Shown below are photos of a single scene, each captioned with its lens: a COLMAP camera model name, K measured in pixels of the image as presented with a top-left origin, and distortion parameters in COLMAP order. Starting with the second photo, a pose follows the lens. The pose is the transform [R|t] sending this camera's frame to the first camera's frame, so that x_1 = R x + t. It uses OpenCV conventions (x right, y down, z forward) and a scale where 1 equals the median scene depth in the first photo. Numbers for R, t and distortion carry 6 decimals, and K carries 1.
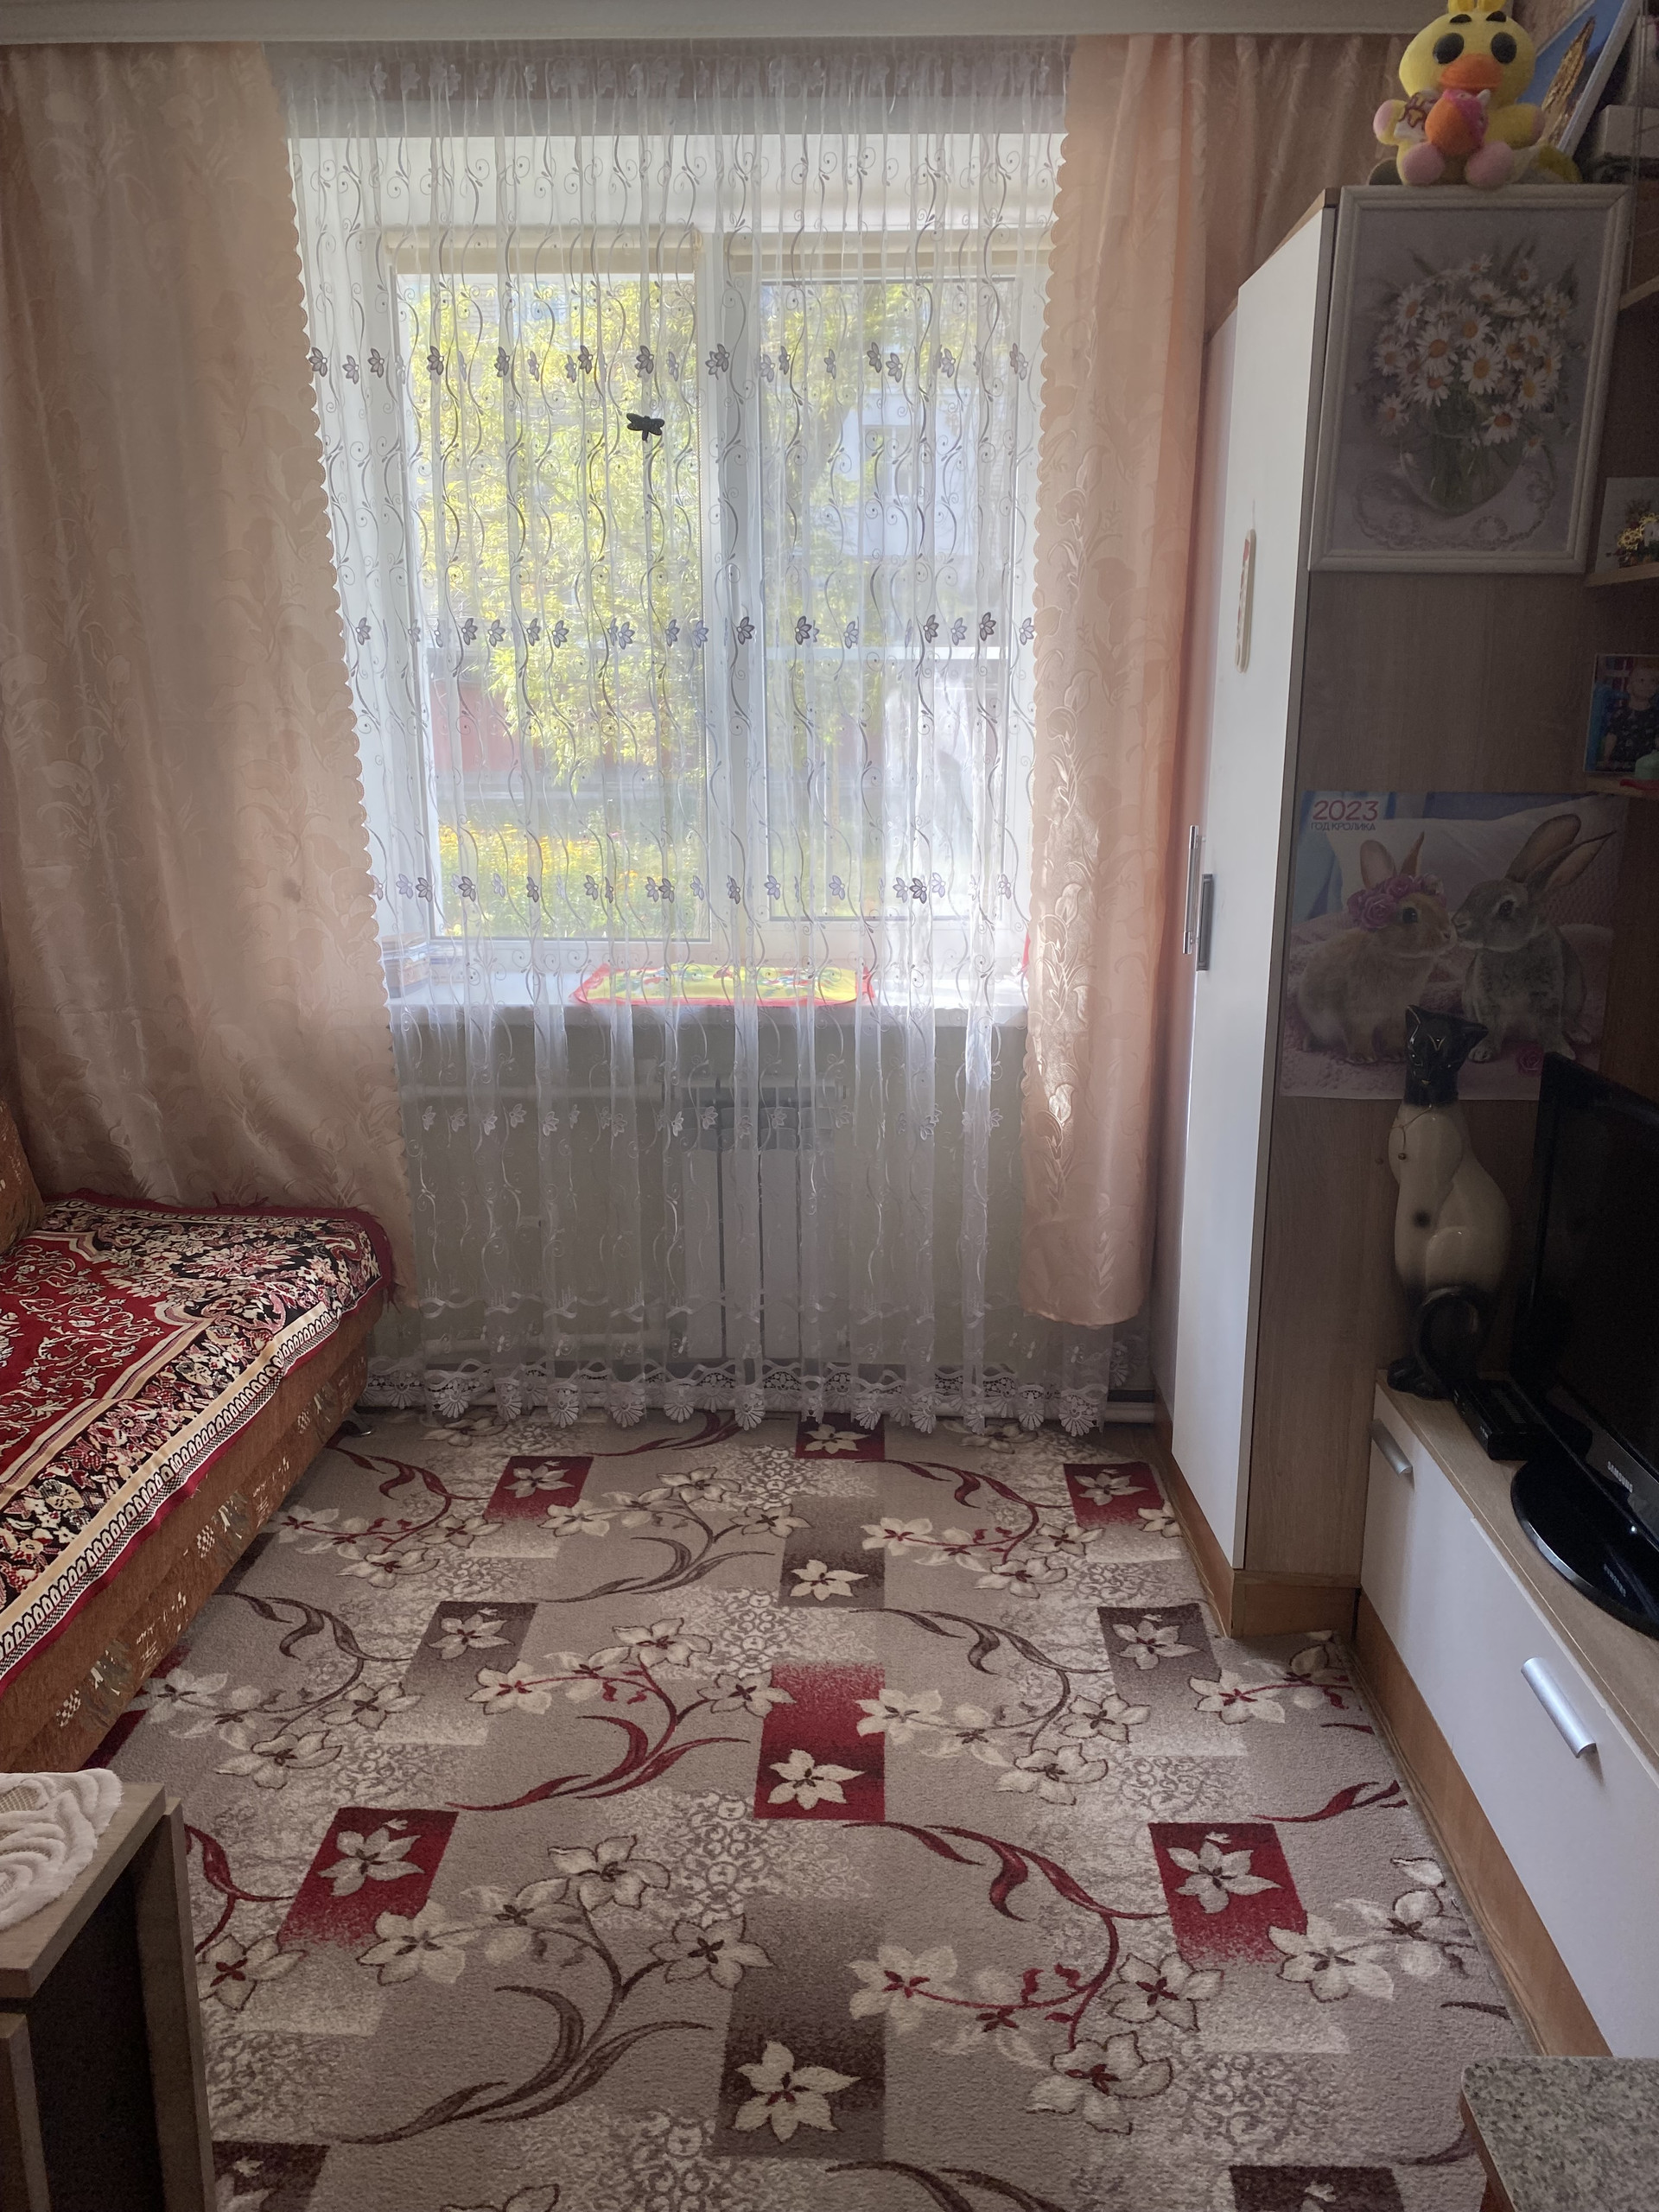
lens RADIAL K [[1592.1, 0, 829.5], [0, 1592.1, 1106.0], [0, 0, 1]] dist [0.051858, -0.049495]
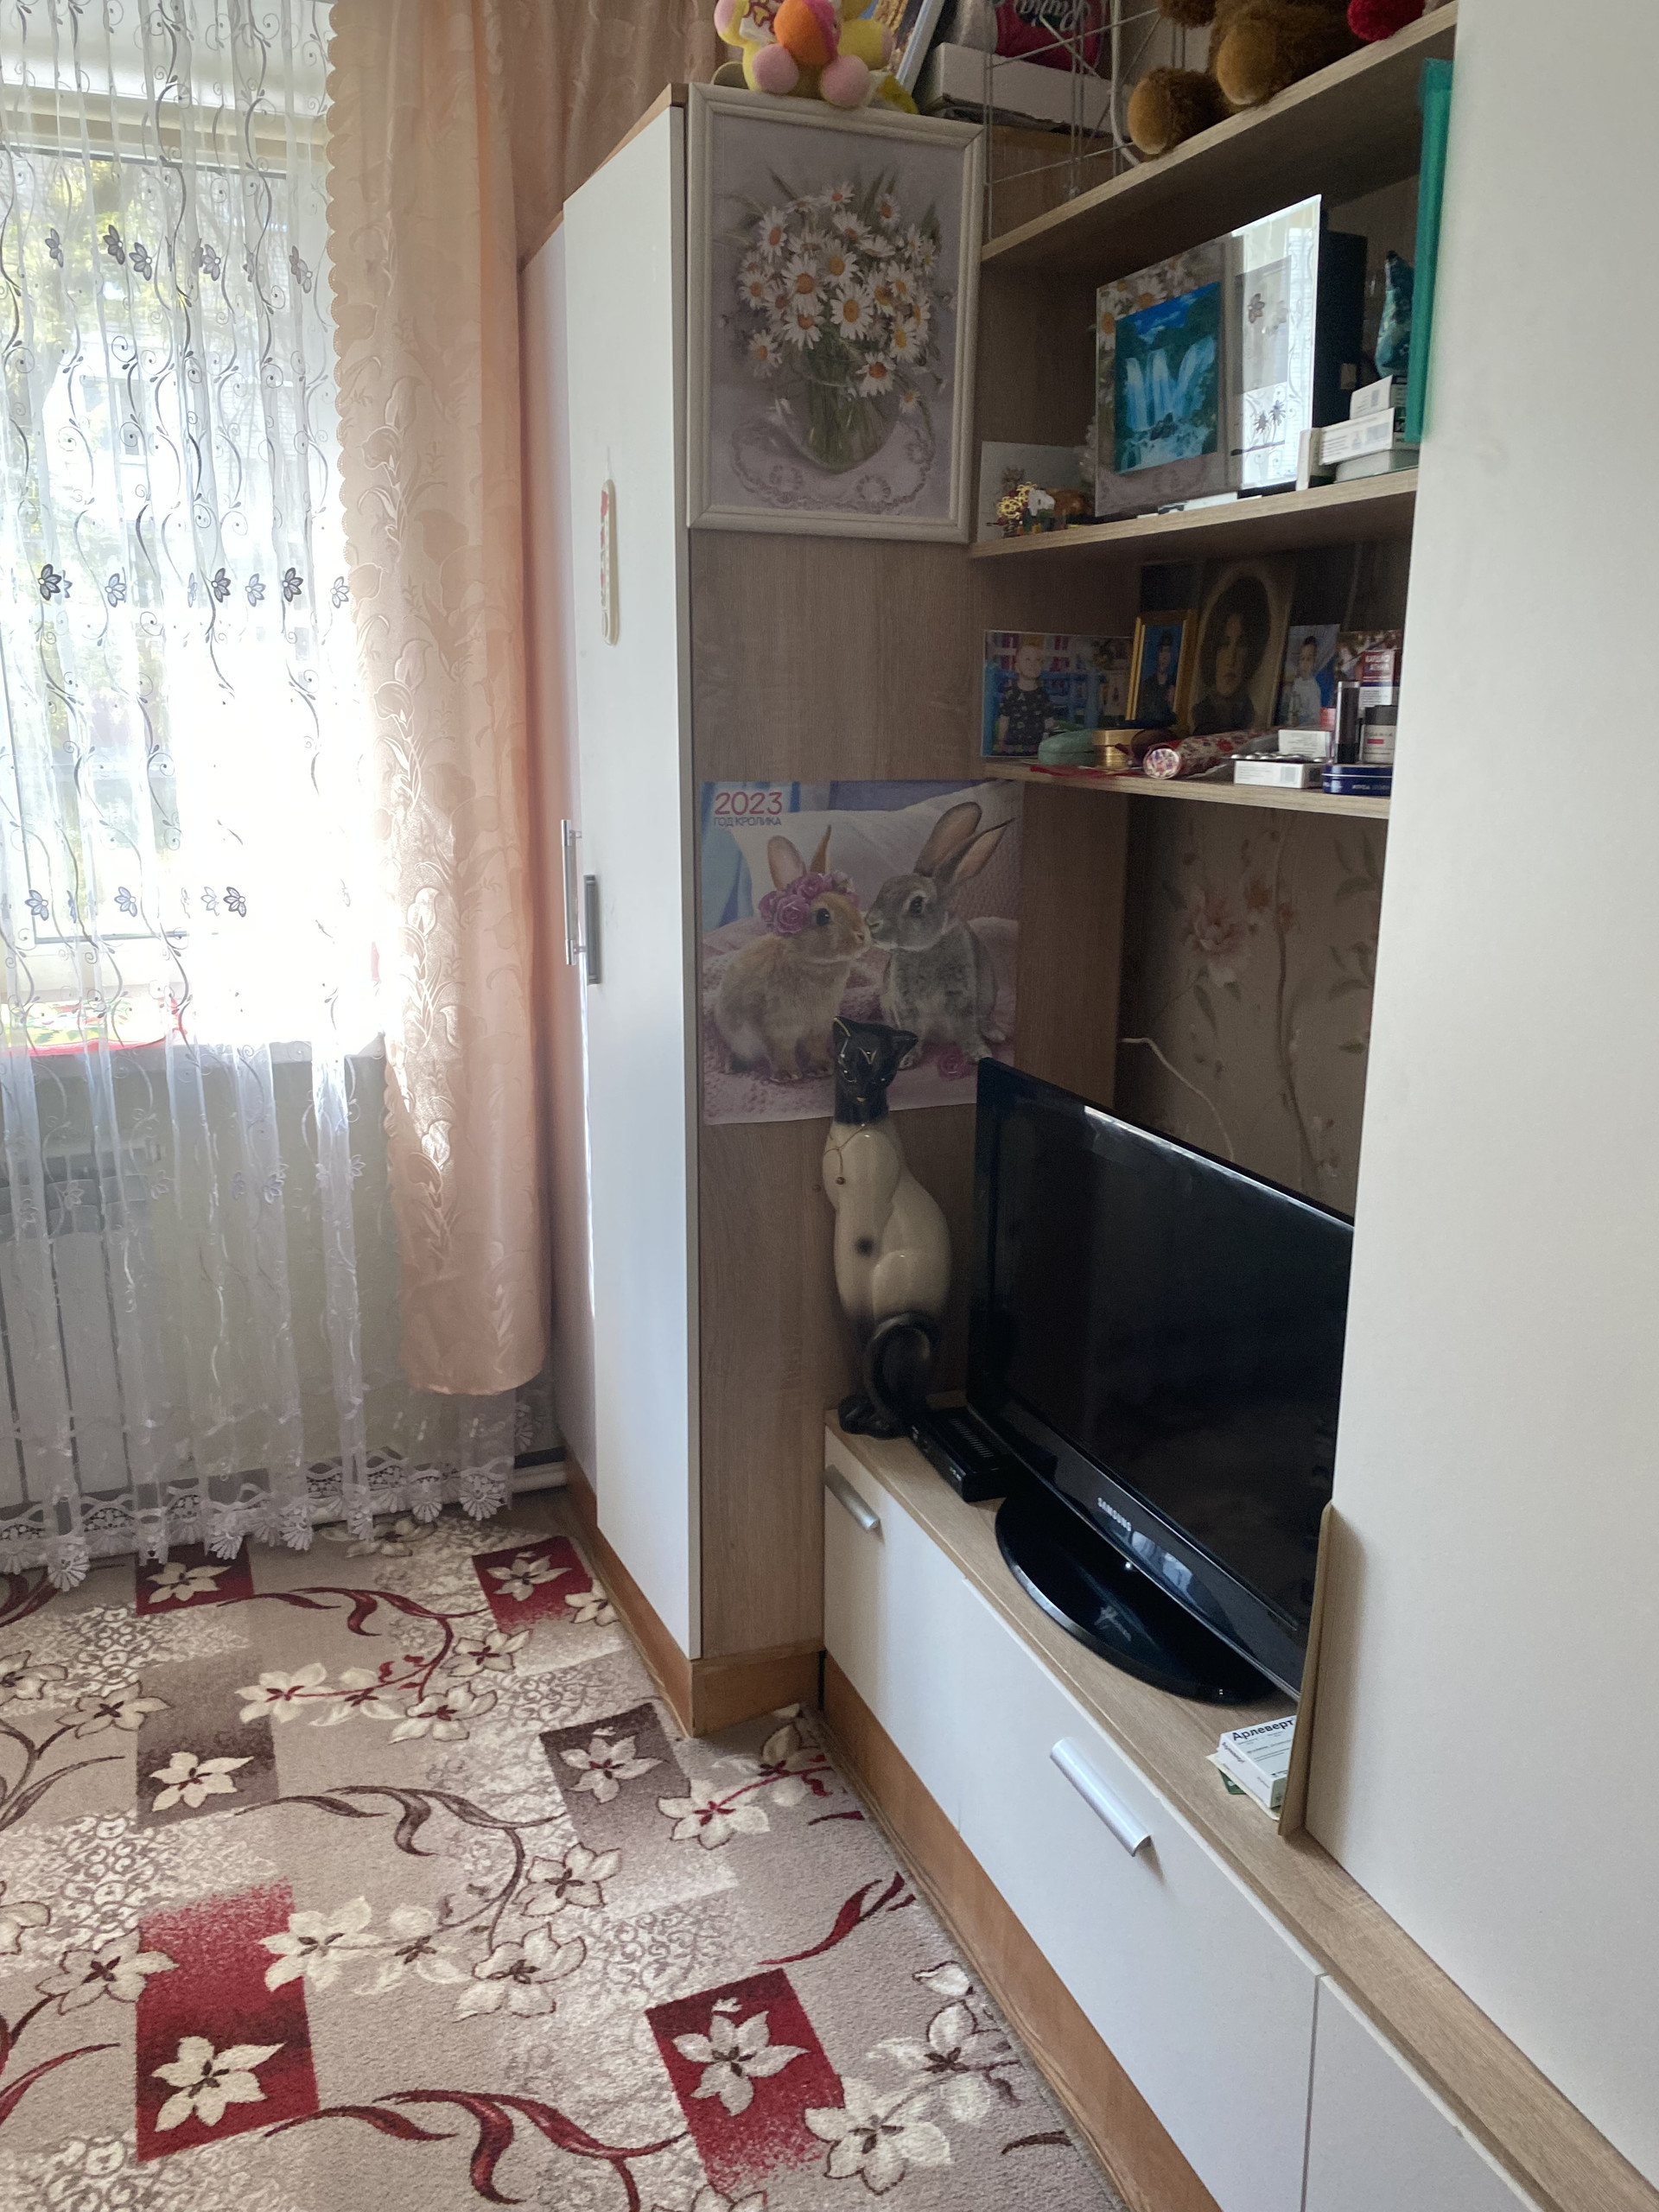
lens RADIAL K [[1712.0, 0, 829.5], [0, 1712.0, 1106.0], [0, 0, 1]] dist [0.019028, -0.009152]
pose [[0.920834, -0.088846, 0.379699, -0.009537], [0.090468, 0.995806, 0.013608, -0.022107], [-0.379315, 0.021819, 0.925010, 0.097325]]
